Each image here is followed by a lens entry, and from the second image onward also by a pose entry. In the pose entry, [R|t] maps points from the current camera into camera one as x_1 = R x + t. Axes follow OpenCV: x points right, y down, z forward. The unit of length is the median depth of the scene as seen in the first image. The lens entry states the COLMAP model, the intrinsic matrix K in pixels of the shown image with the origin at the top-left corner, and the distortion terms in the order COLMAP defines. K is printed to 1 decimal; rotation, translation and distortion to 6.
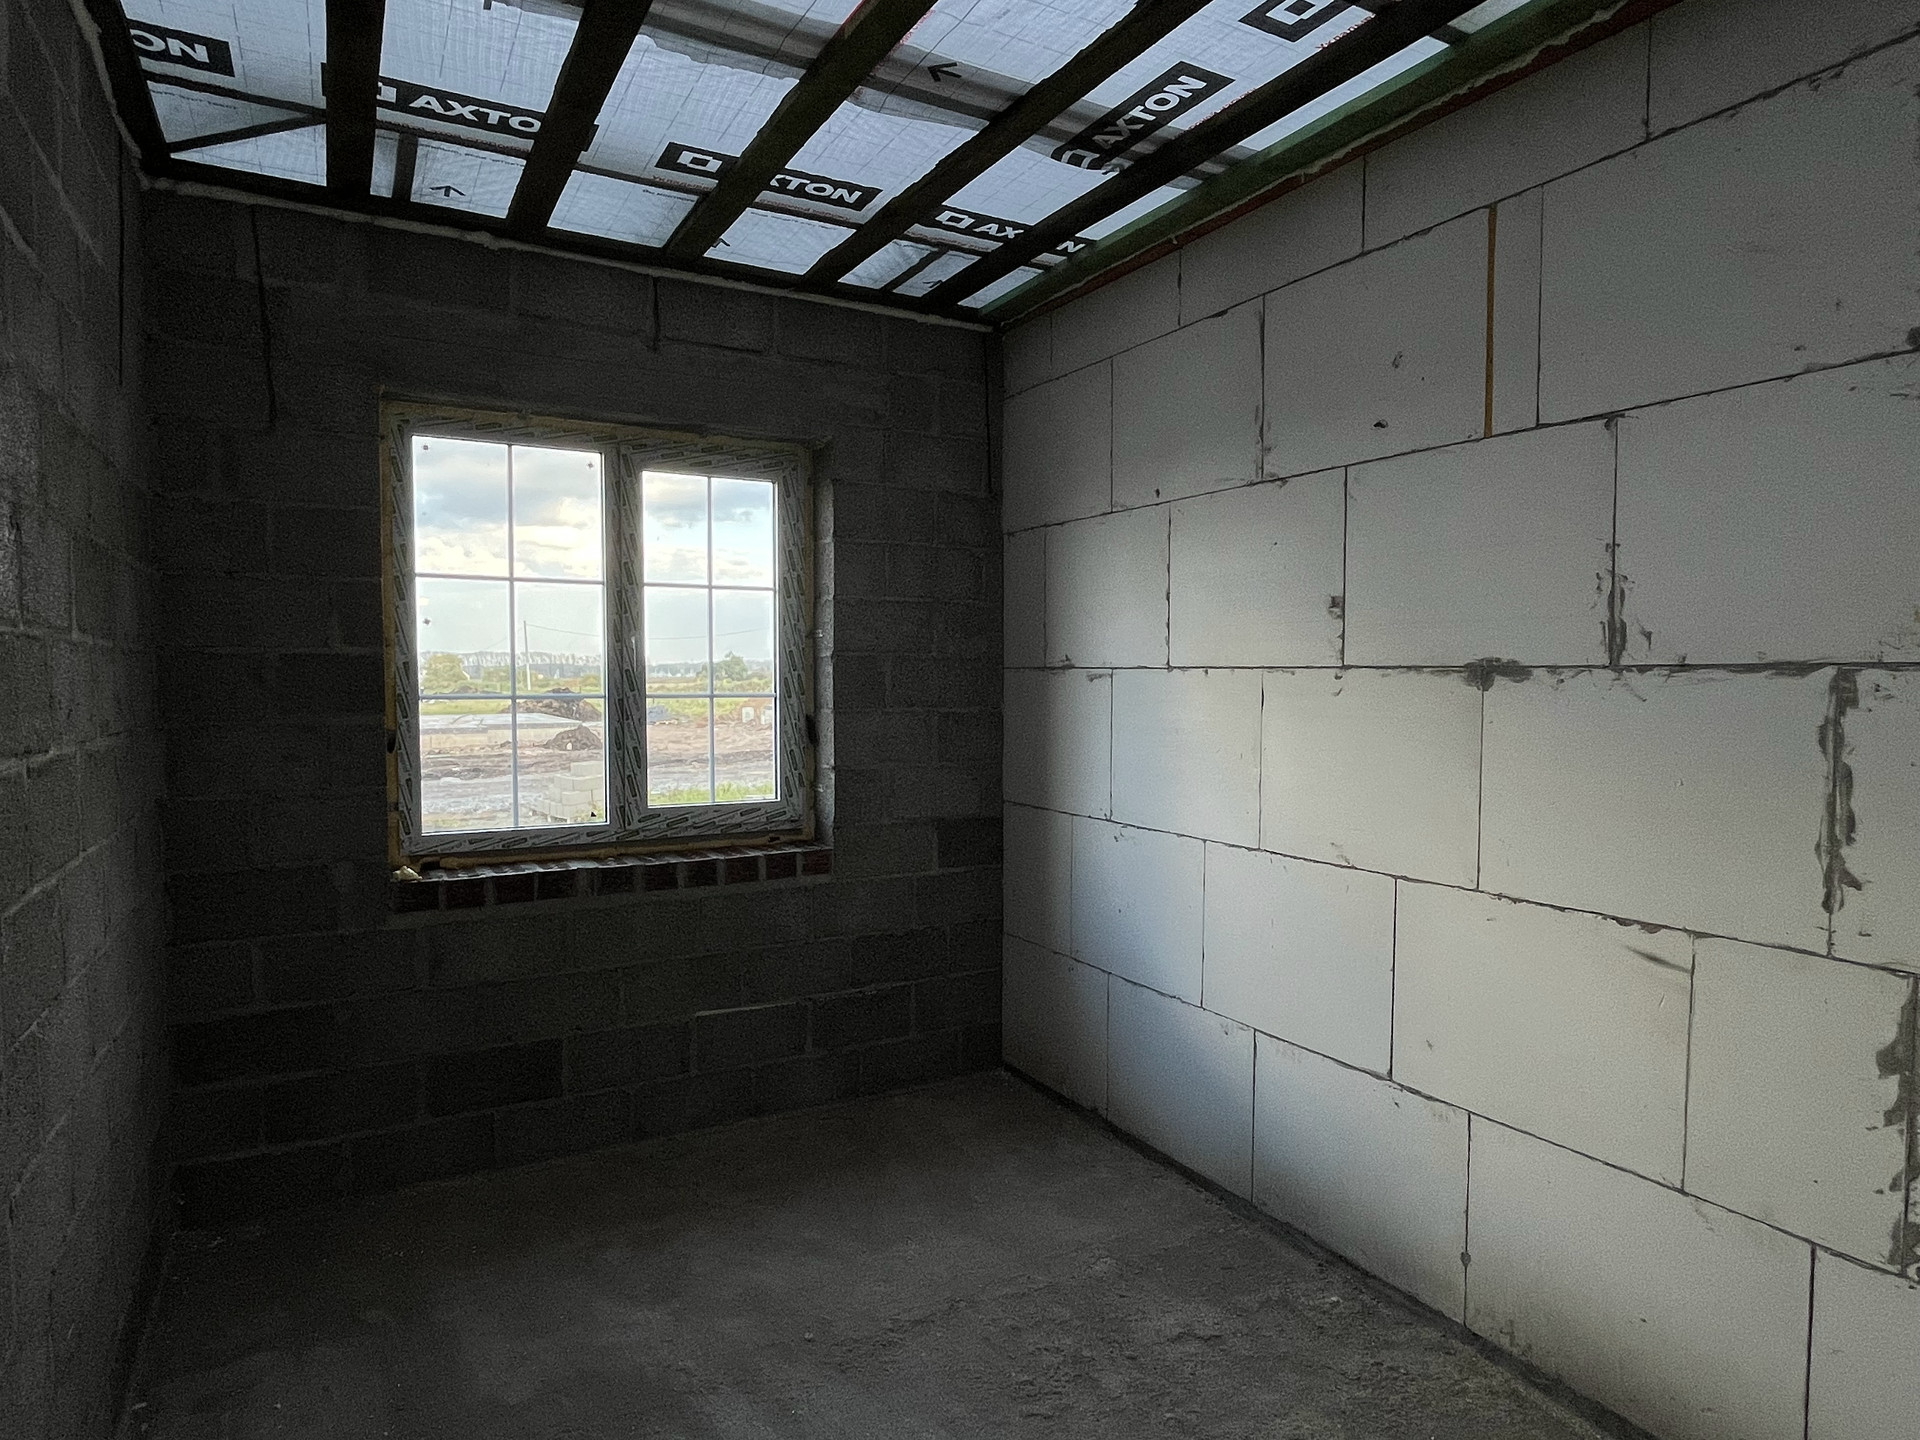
lens RADIAL K [[1128.5, 0, 952.5], [0, 1128.5, 726.7], [0, 0, 1]] dist [0.001848, -0.002910]
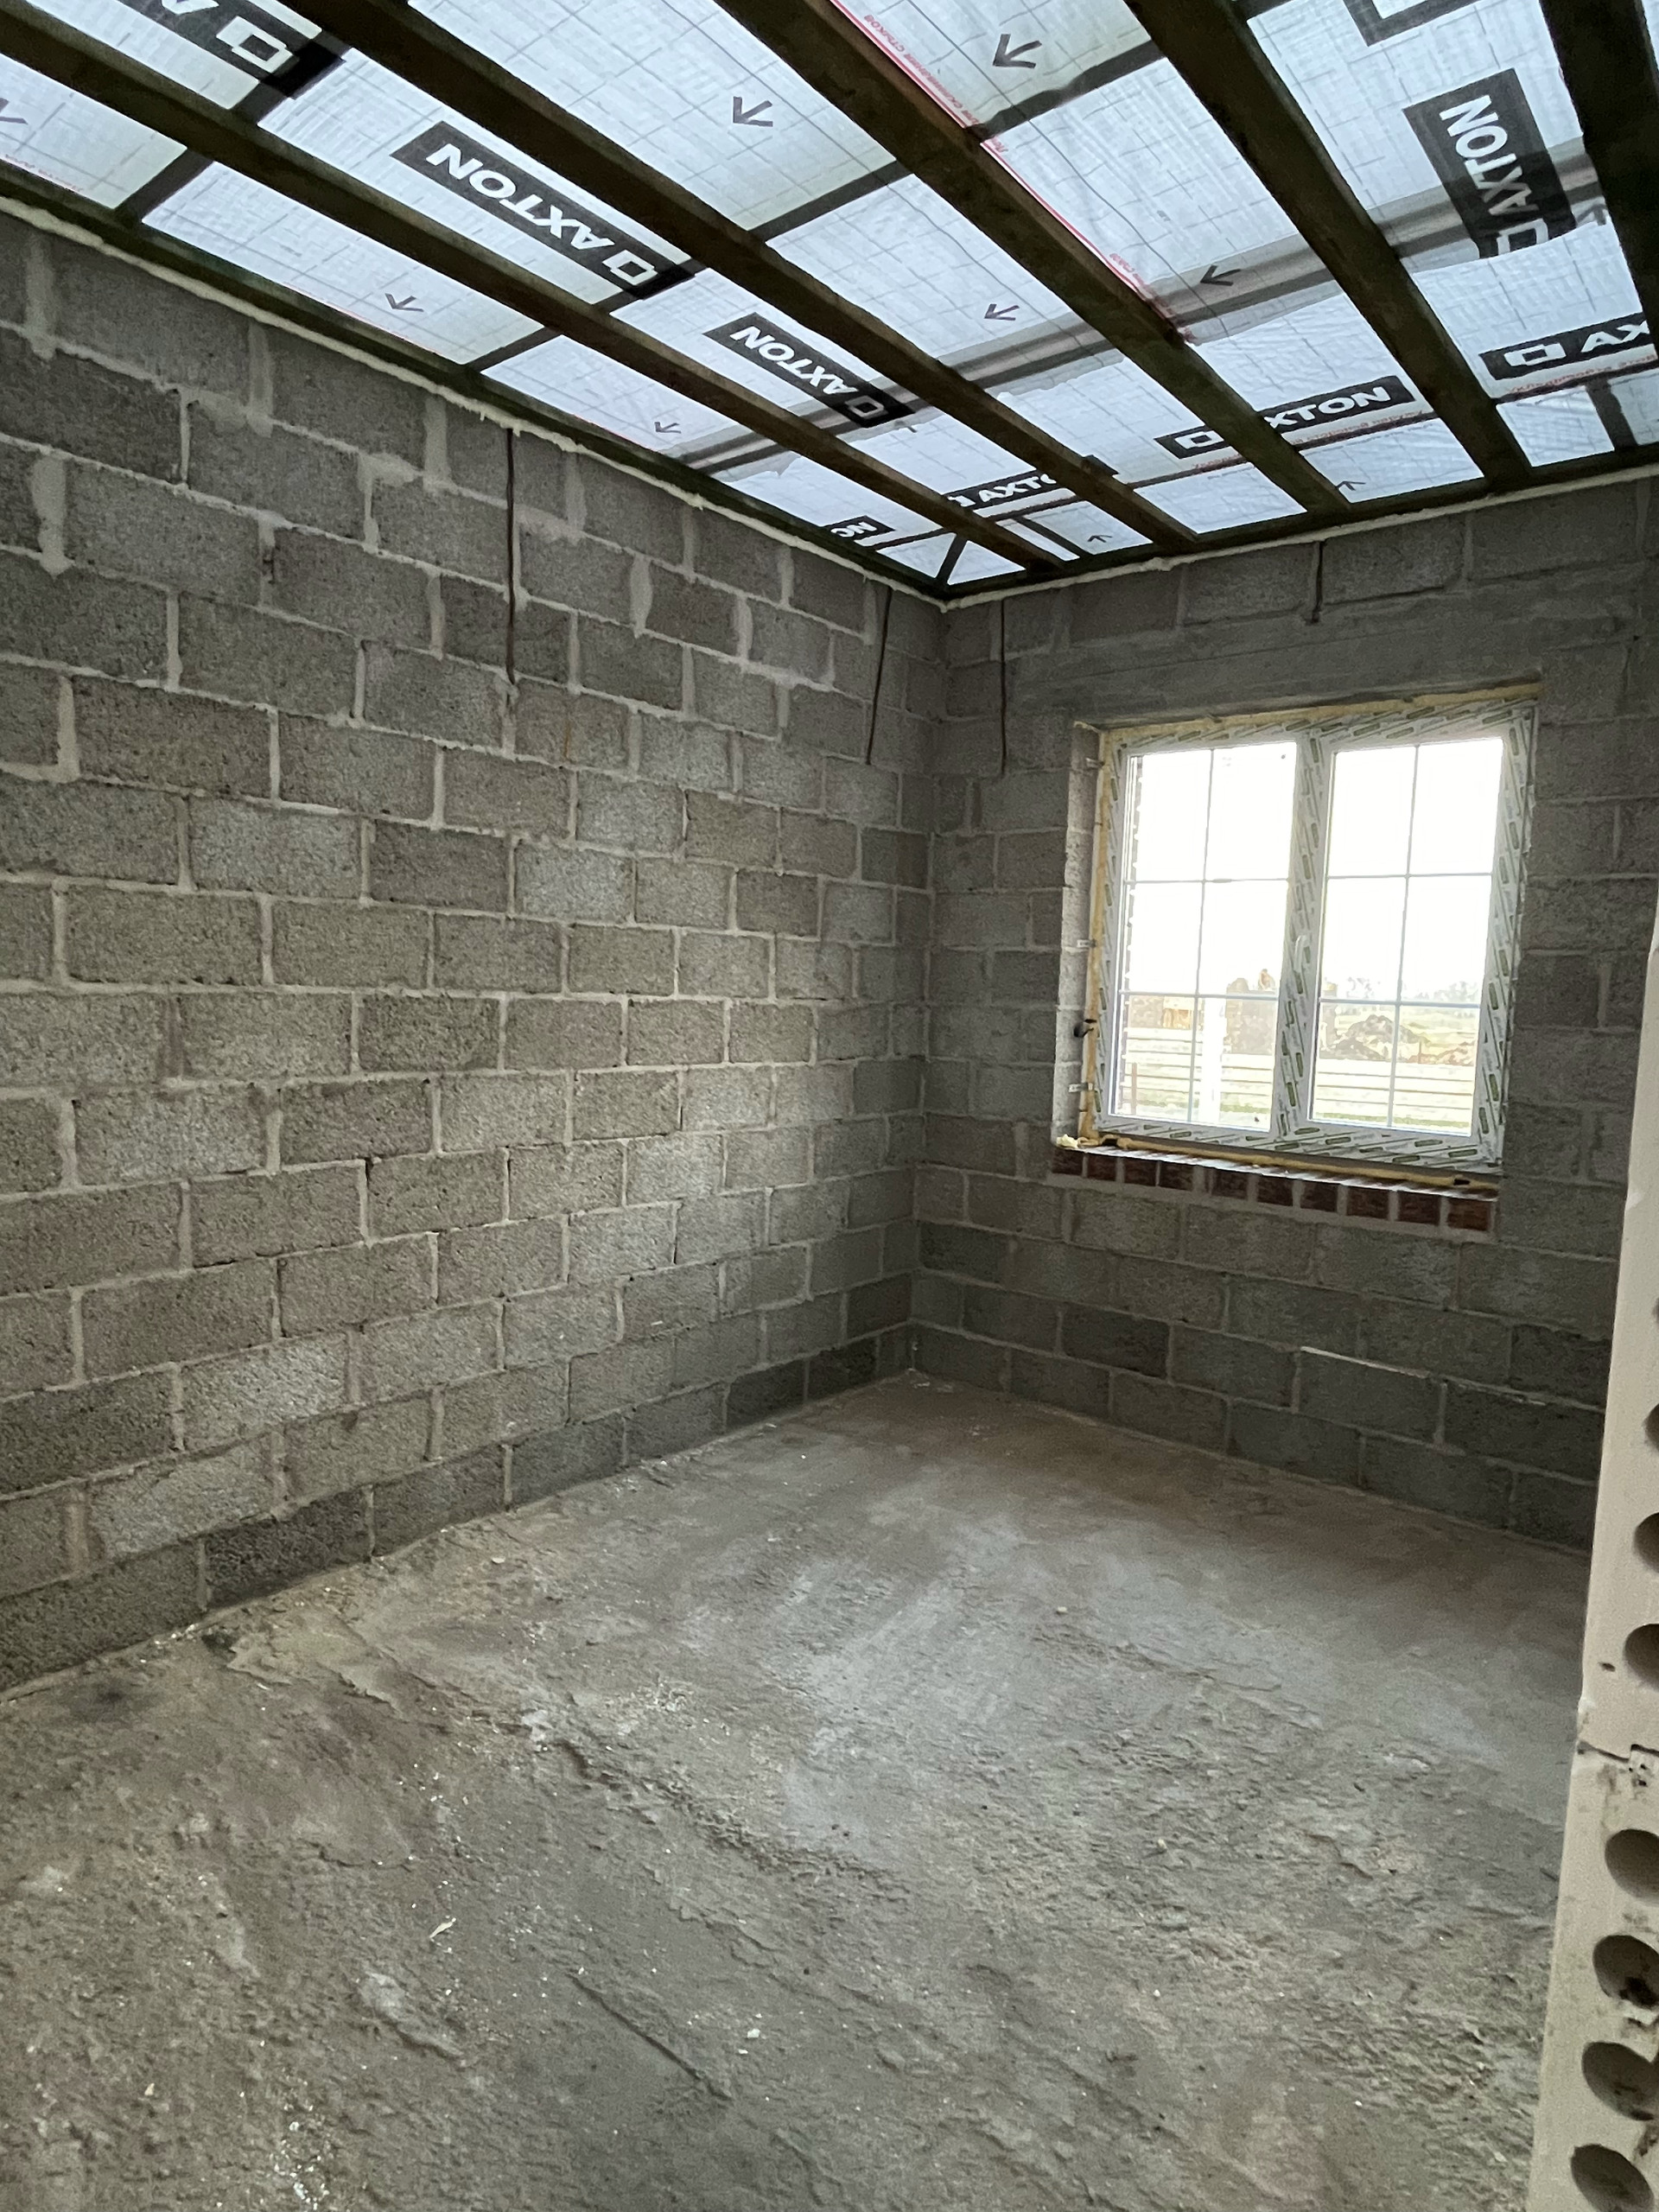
lens RADIAL K [[1288.8, 0, 801.1], [0, 1288.8, 1094.2], [0, 0, 1]] dist [0.002567, -0.000823]
pose [[0.347974, 0.094314, -0.932748, 0.653207], [-0.077699, 0.994405, 0.071562, 0.008233], [0.934279, 0.047572, 0.353356, 0.270438]]
